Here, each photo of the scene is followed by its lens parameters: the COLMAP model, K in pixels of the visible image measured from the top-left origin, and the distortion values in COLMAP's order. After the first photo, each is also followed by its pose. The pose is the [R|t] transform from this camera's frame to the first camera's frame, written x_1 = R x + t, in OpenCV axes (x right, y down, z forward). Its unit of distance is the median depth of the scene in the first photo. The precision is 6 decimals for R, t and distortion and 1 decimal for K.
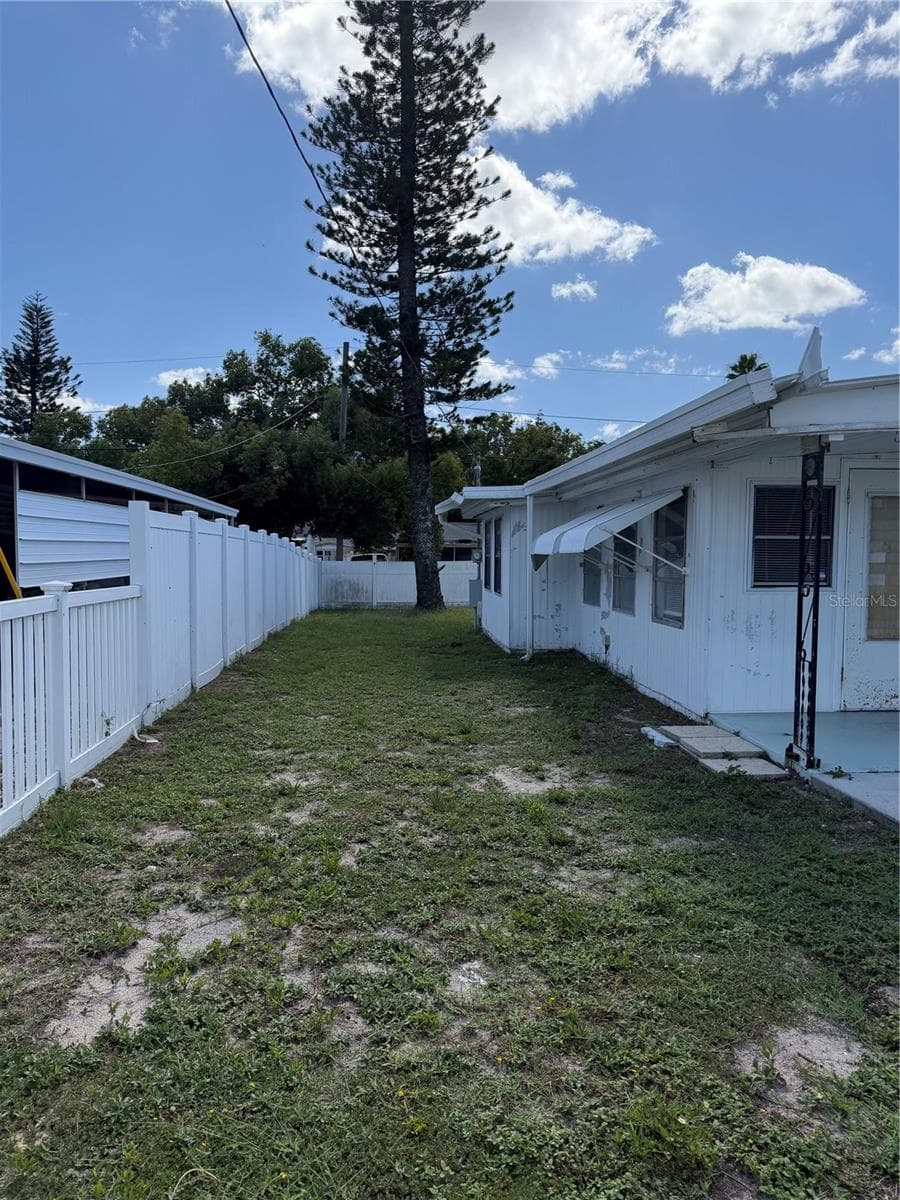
lens RADIAL K [[847.3, 0, 452.0], [0, 847.3, 605.6], [0, 0, 1]] dist [0.060673, -0.074135]
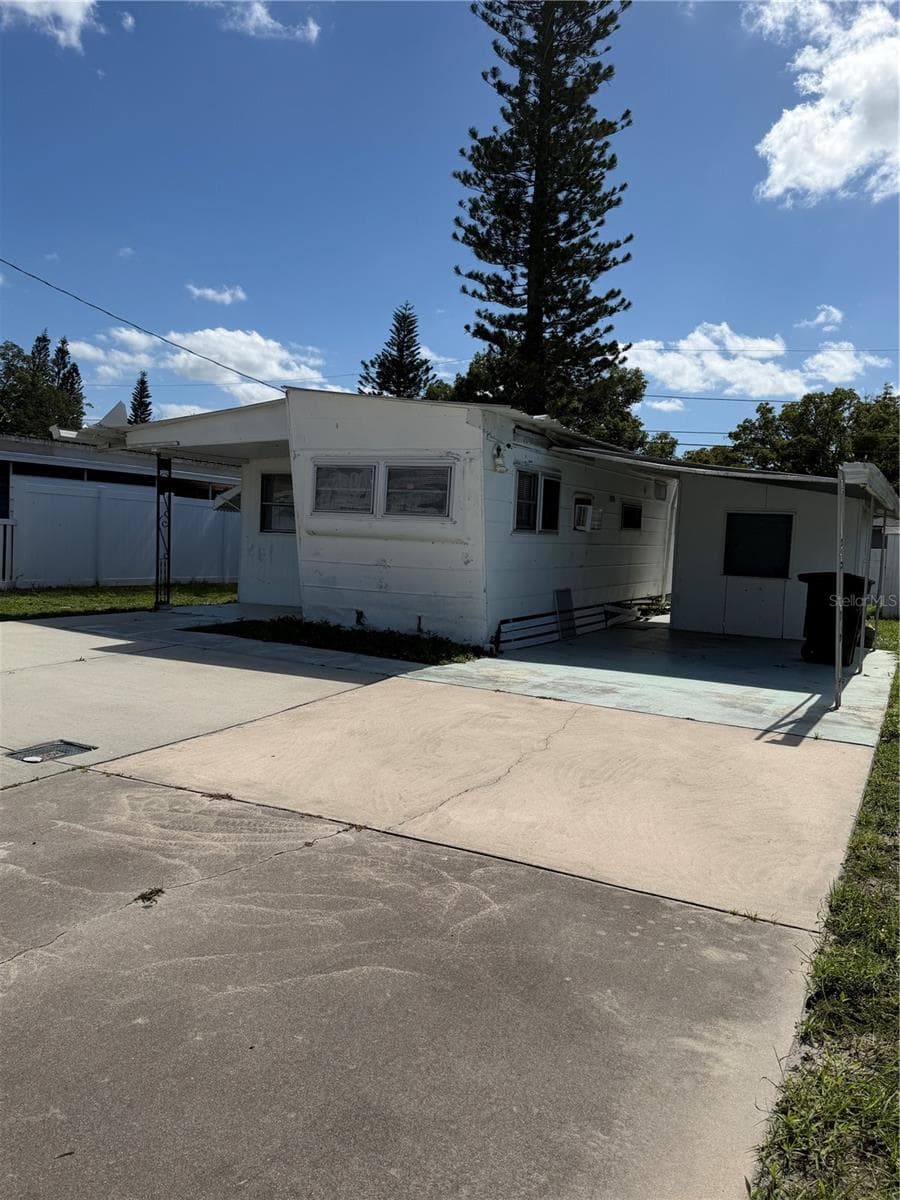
lens RADIAL K [[964.2, 0, 441.3], [0, 964.2, 598.8], [0, 0, 1]] dist [0.060219, -0.006126]
pose [[0.855449, 0.062469, -0.514106, 0.553301], [-0.065386, 0.997782, 0.012441, 0.021680], [0.513743, 0.022973, 0.857637, -0.167326]]
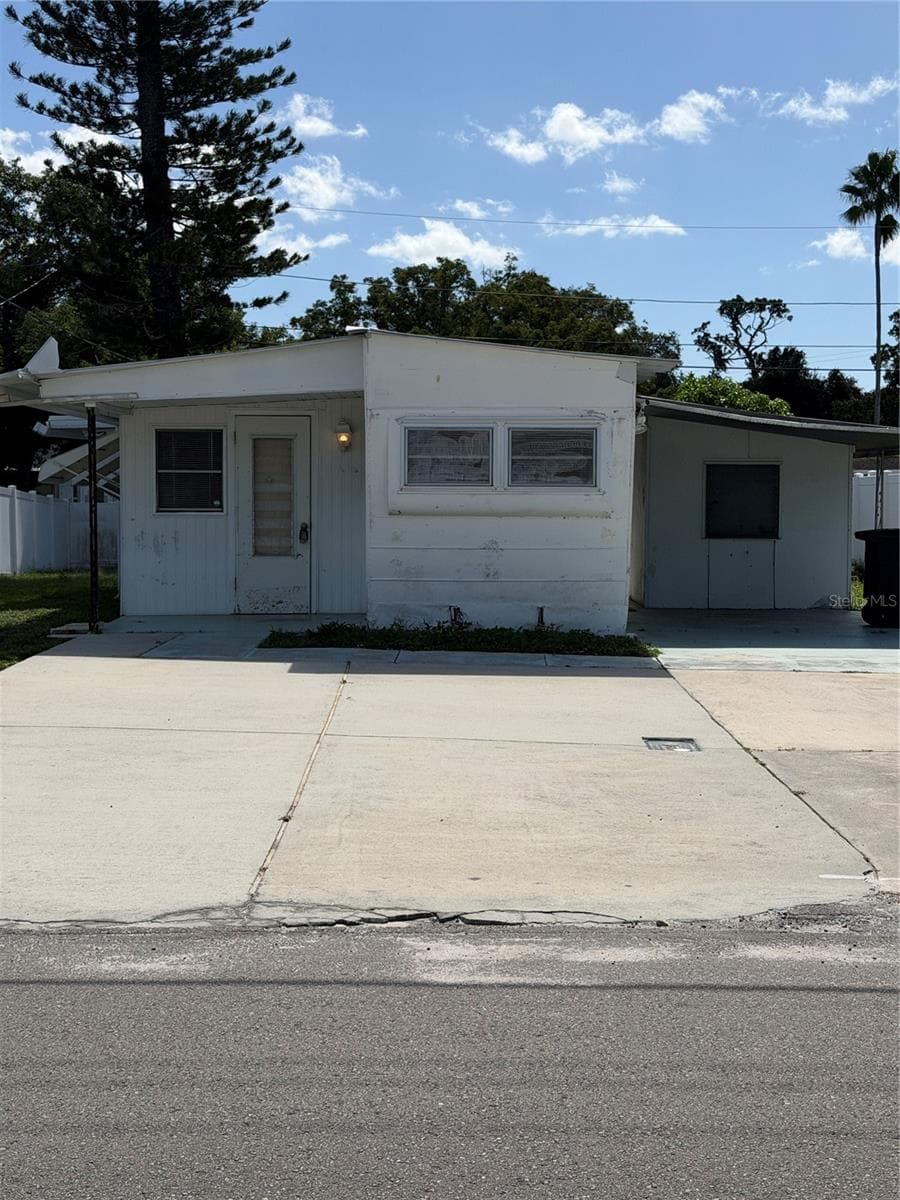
lens RADIAL K [[1696.1, 0, 455.6], [0, 1696.1, 607.9], [0, 0, 1]] dist [0.045599, 0.000000]
pose [[0.998589, -0.001930, -0.053074, 0.296423], [0.002435, 0.999952, 0.009449, 0.030739], [0.053054, -0.009565, 0.998546, -0.464478]]
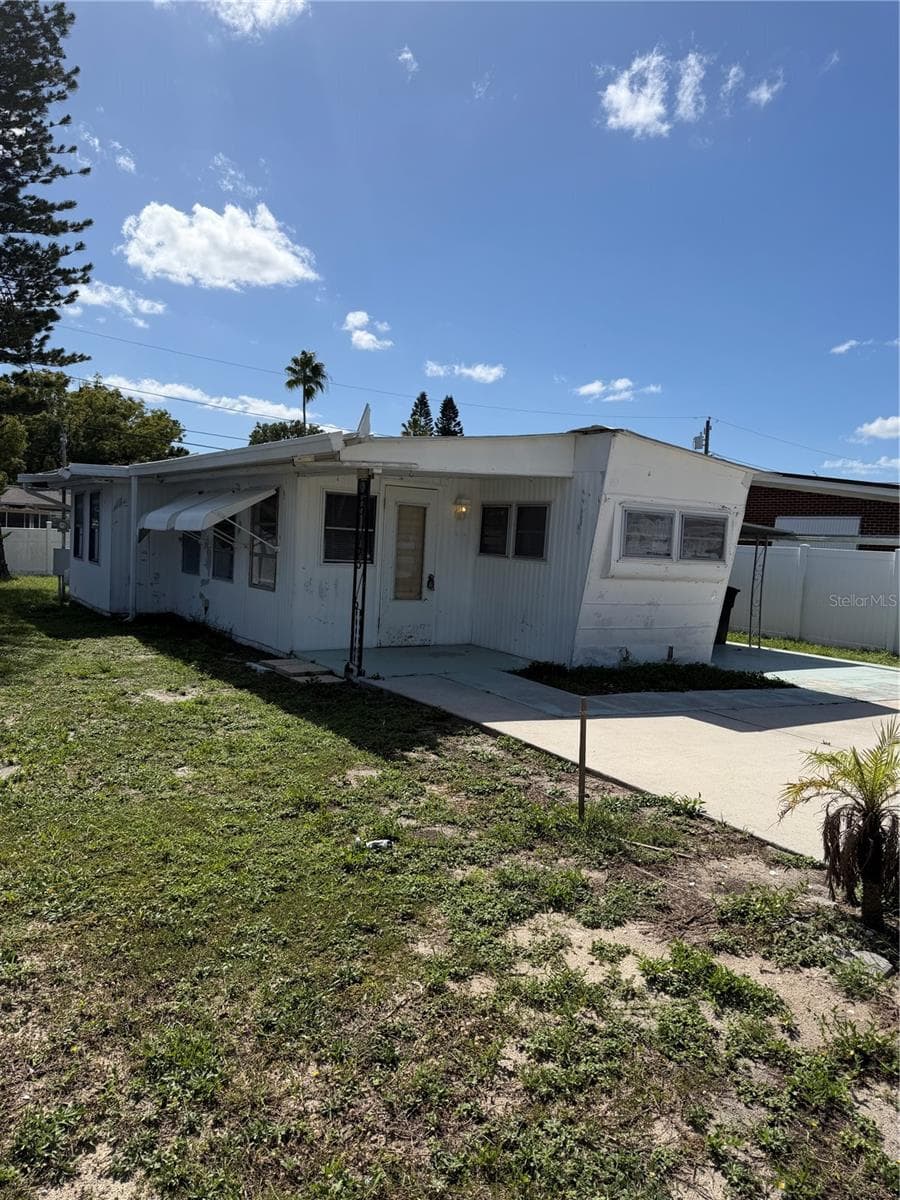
lens RADIAL K [[878.3, 0, 447.5], [0, 878.3, 609.0], [0, 0, 1]] dist [0.007820, -0.018518]
pose [[0.876564, 0.005091, 0.481258, -0.058678], [-0.019384, 0.999506, 0.024733, 0.005532], [-0.480894, -0.031009, 0.876230, -0.132414]]
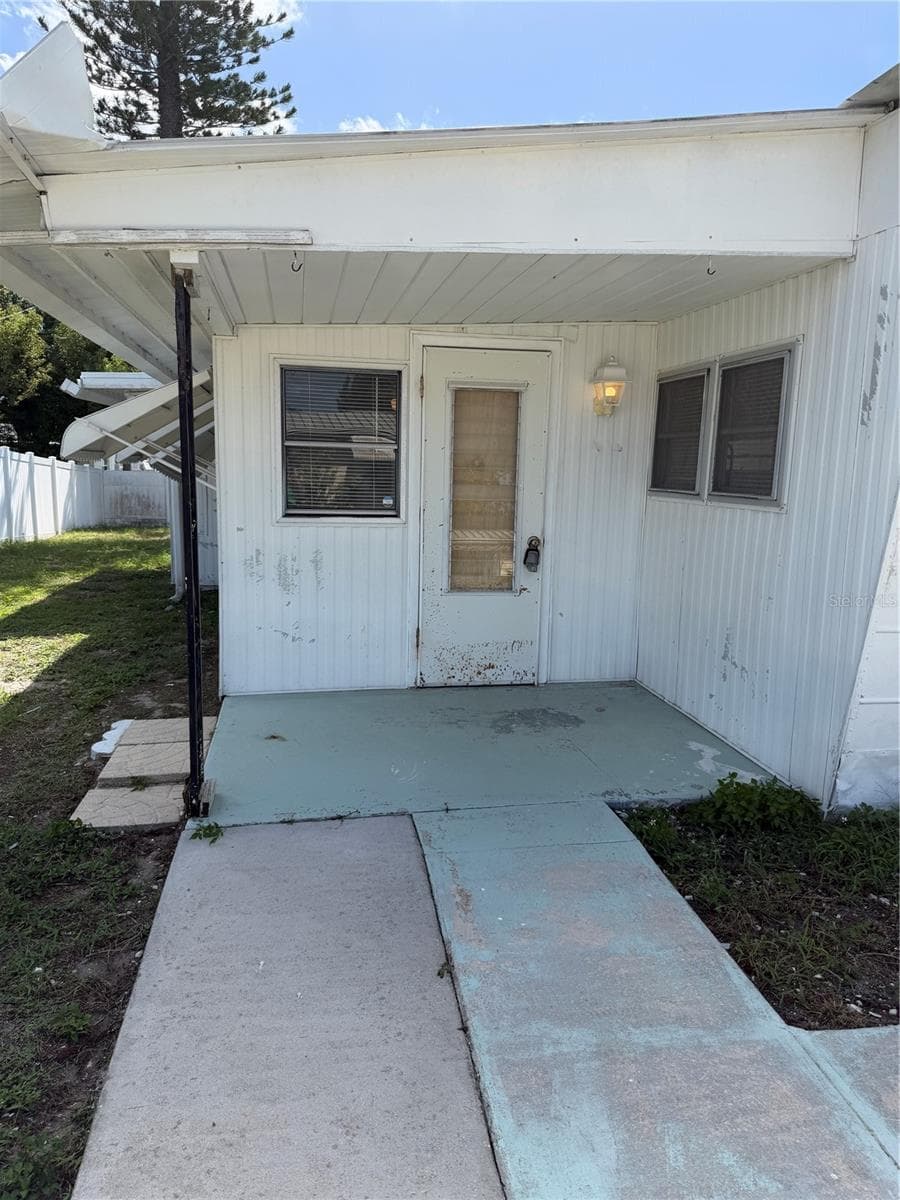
lens RADIAL K [[847.3, 0, 449.3], [0, 847.3, 605.4], [0, 0, 1]] dist [0.060673, -0.074135]
pose [[0.994068, 0.000008, 0.108758, 0.133151], [-0.010795, 0.995070, 0.098590, -0.006042], [-0.108221, -0.099179, 0.989167, 0.094374]]
